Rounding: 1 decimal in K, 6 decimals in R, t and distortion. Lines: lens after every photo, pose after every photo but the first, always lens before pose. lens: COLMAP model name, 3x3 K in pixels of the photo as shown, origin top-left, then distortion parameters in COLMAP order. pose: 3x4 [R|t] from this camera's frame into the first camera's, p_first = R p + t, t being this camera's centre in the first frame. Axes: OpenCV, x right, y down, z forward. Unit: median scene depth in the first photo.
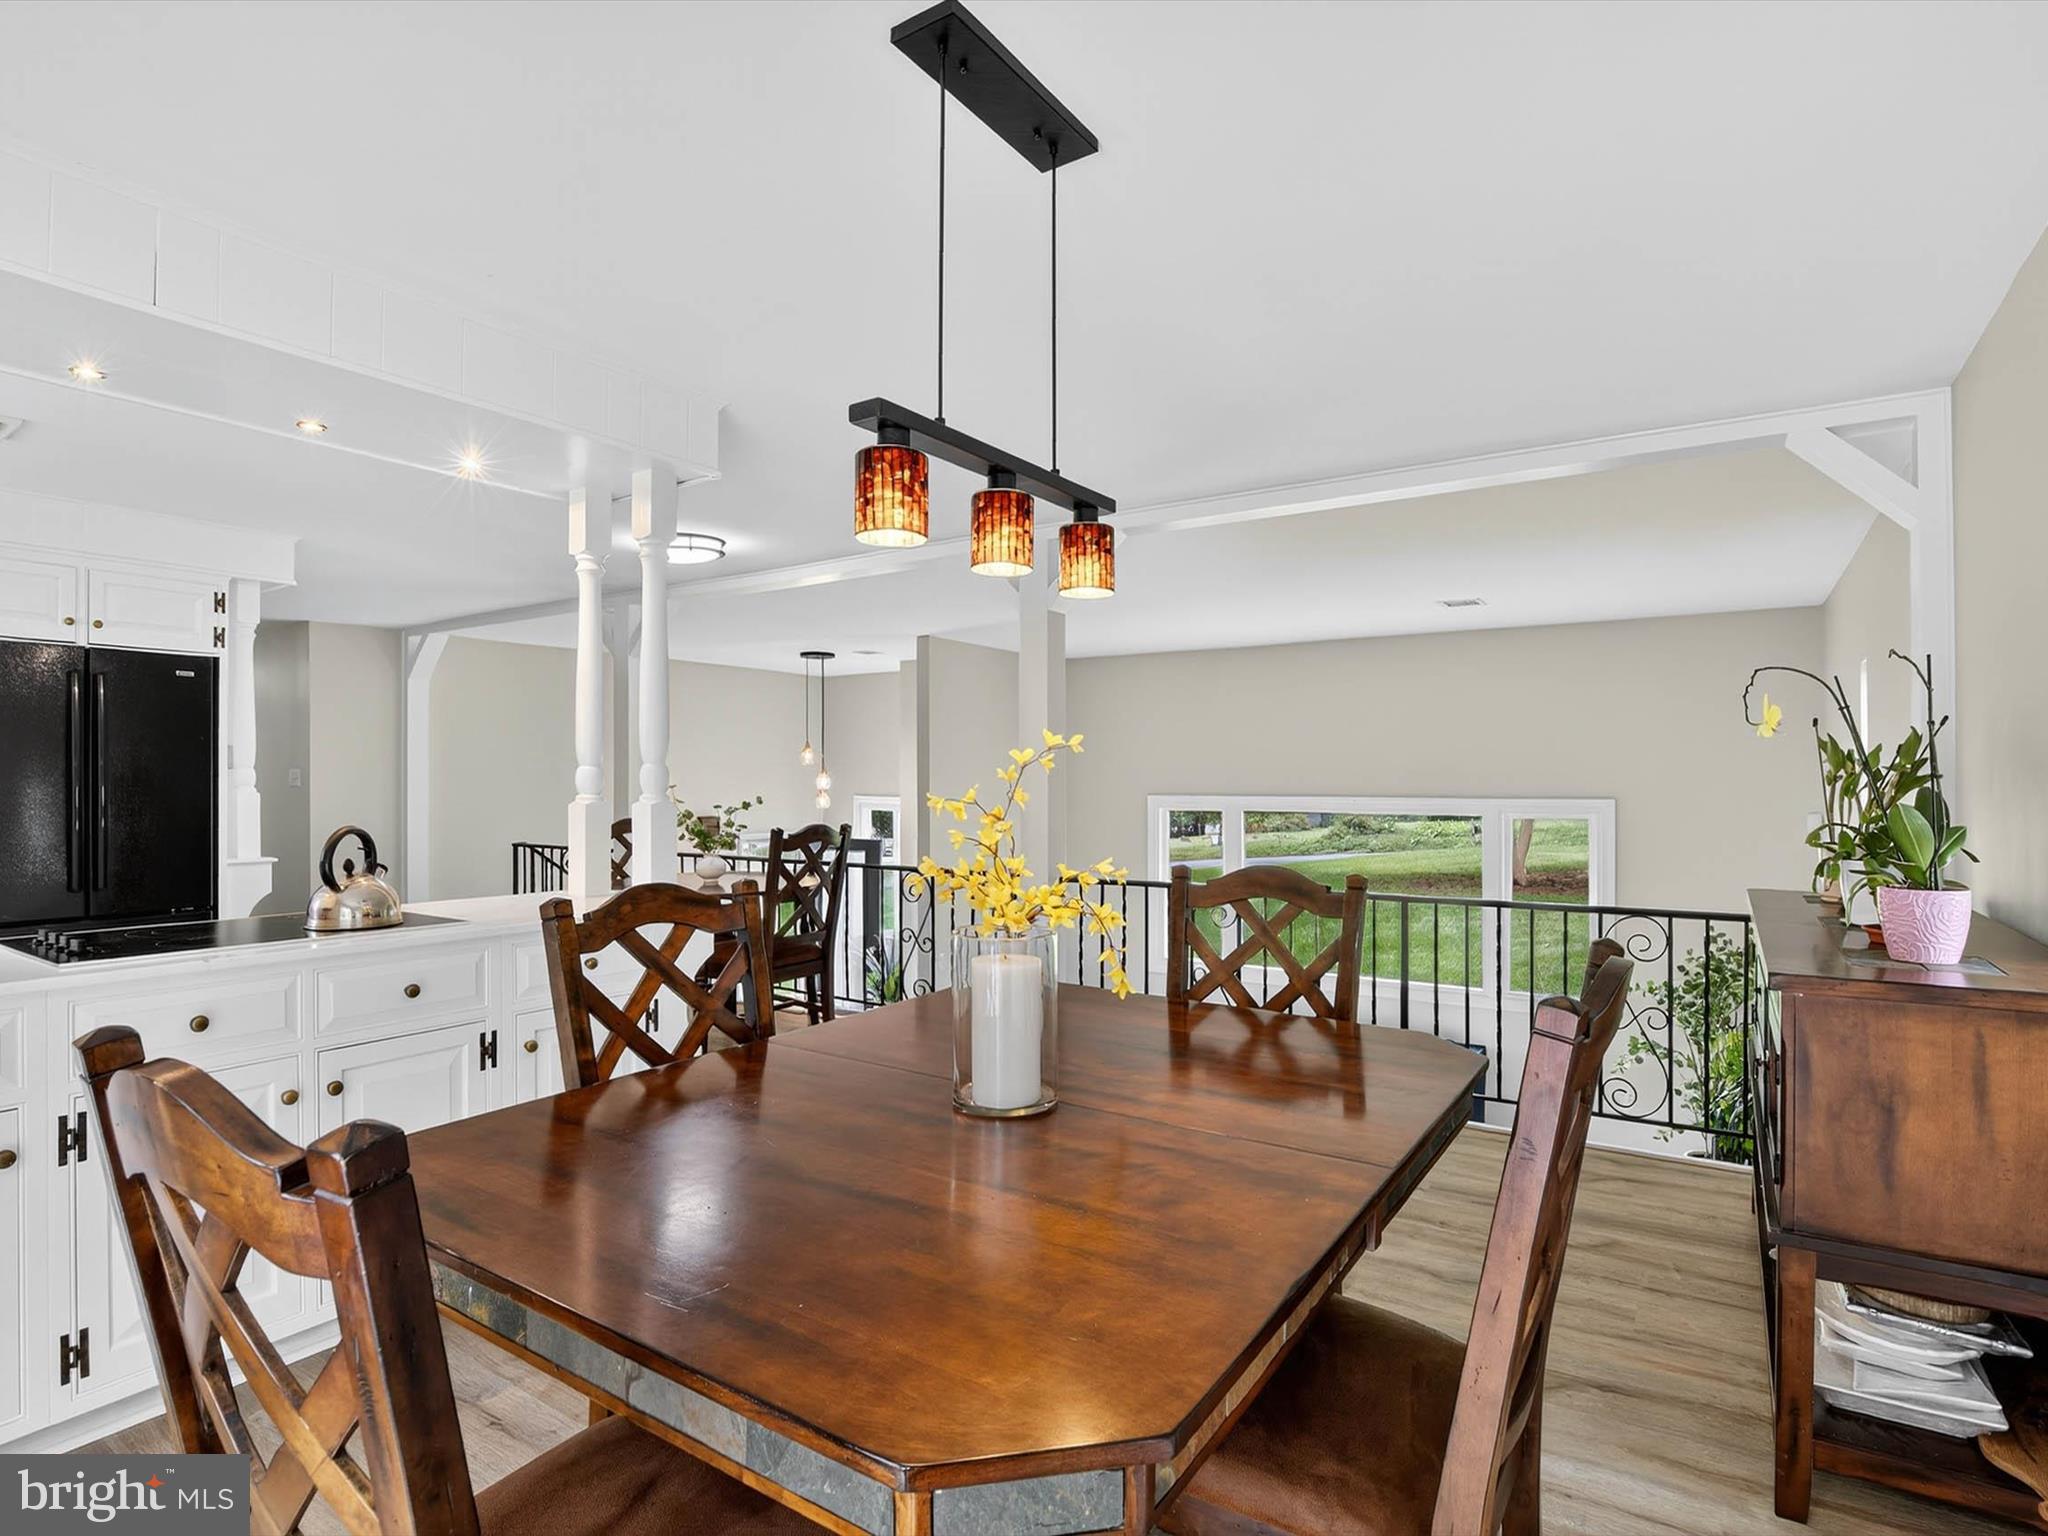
lens RADIAL K [[1058.6, 0, 1028.5], [0, 1058.6, 773.8], [0, 0, 1]] dist [-0.019914, -0.001153]
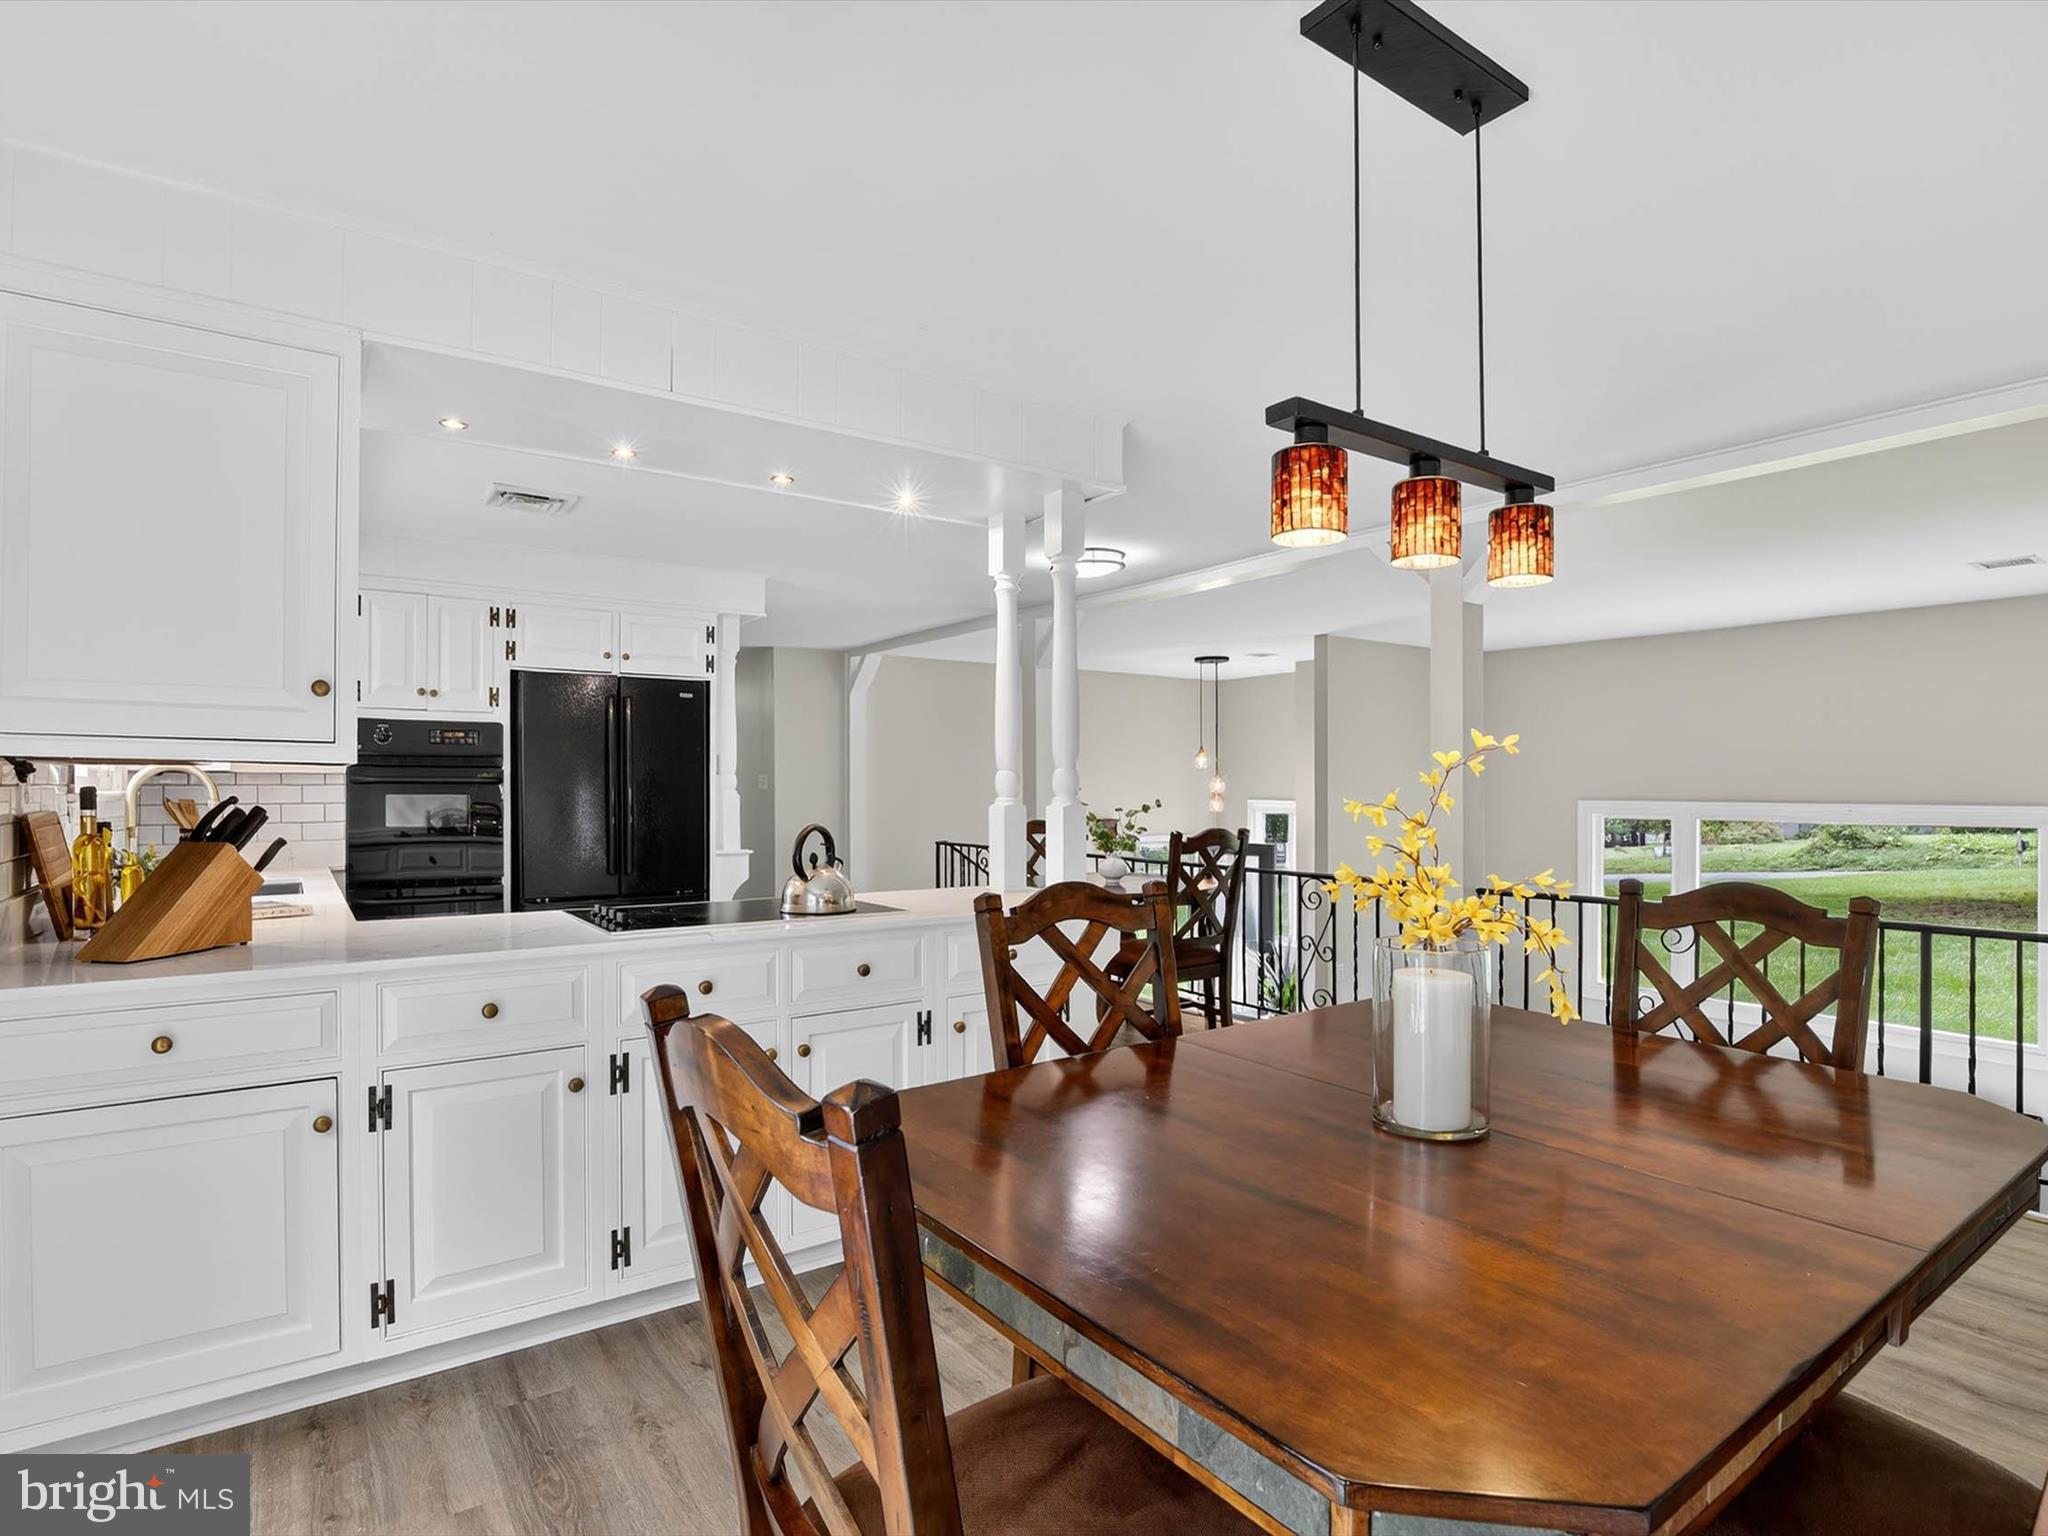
lens RADIAL K [[1064.5, 0, 1028.5], [0, 1064.5, 781.5], [0, 0, 1]] dist [-0.028980, 0.006634]
pose [[0.936599, -0.000895, -0.350401, -0.024275], [0.002294, 0.999991, 0.003579, -0.000753], [0.350394, -0.004156, 0.936593, -0.013068]]
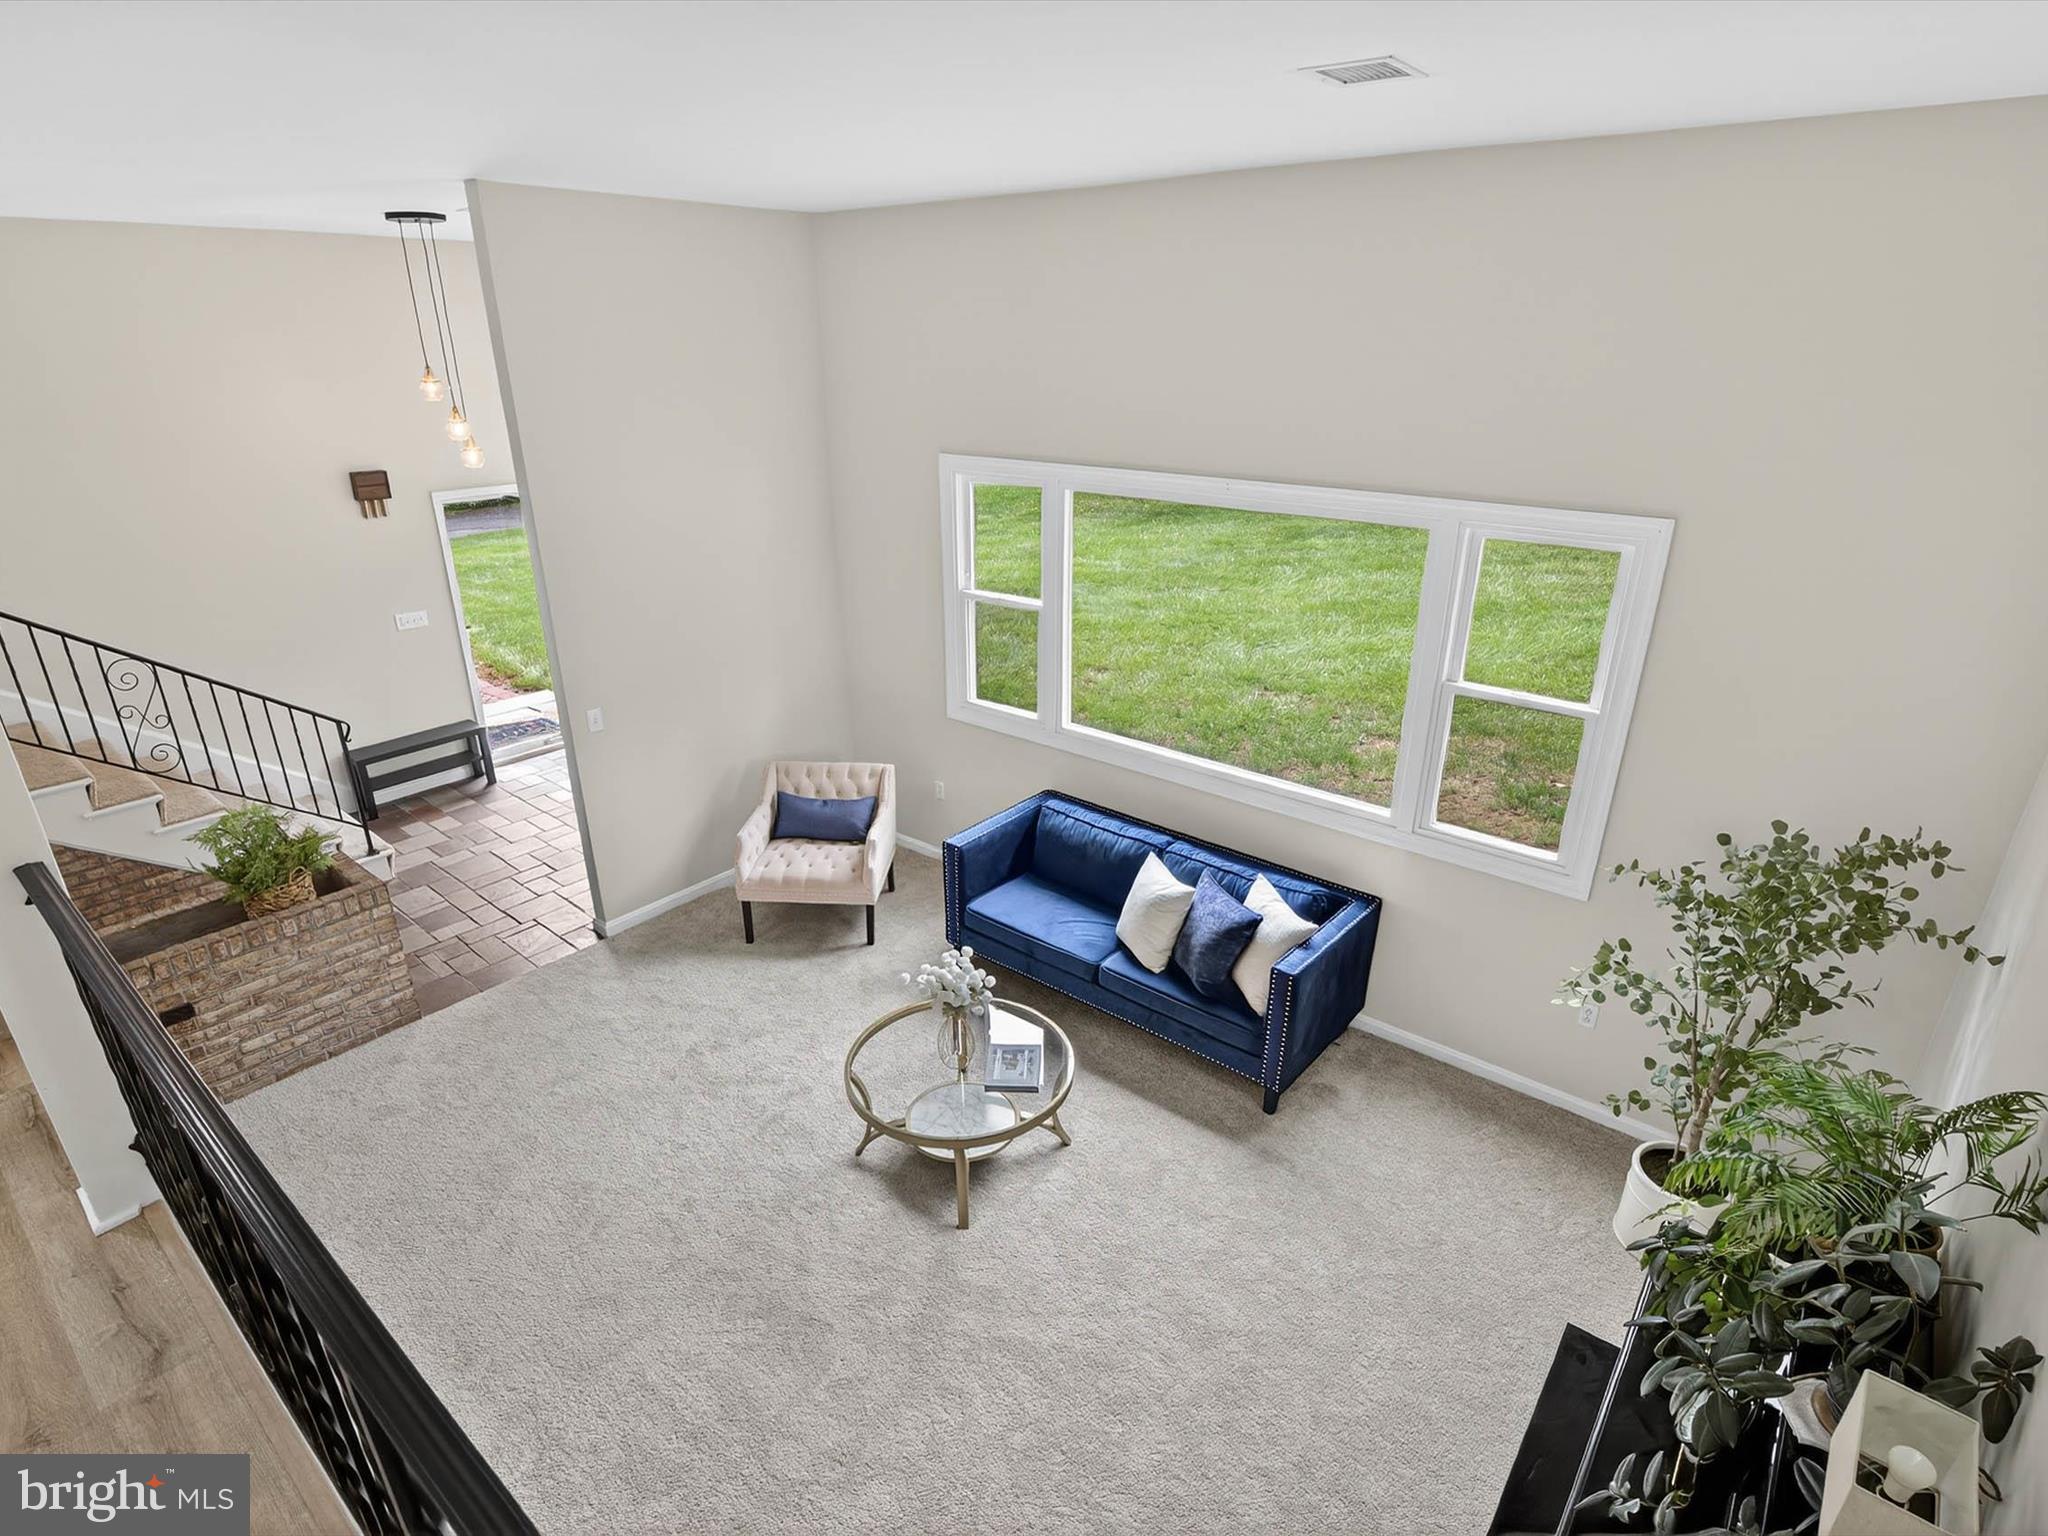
lens RADIAL K [[1058.6, 0, 1028.5], [0, 1058.6, 773.8], [0, 0, 1]] dist [-0.019914, -0.001153]
pose [[0.994375, 0.041427, -0.097482, 0.671975], [-0.001255, 0.924884, 0.380246, -0.124923], [0.105913, -0.377985, 0.919734, 1.008168]]
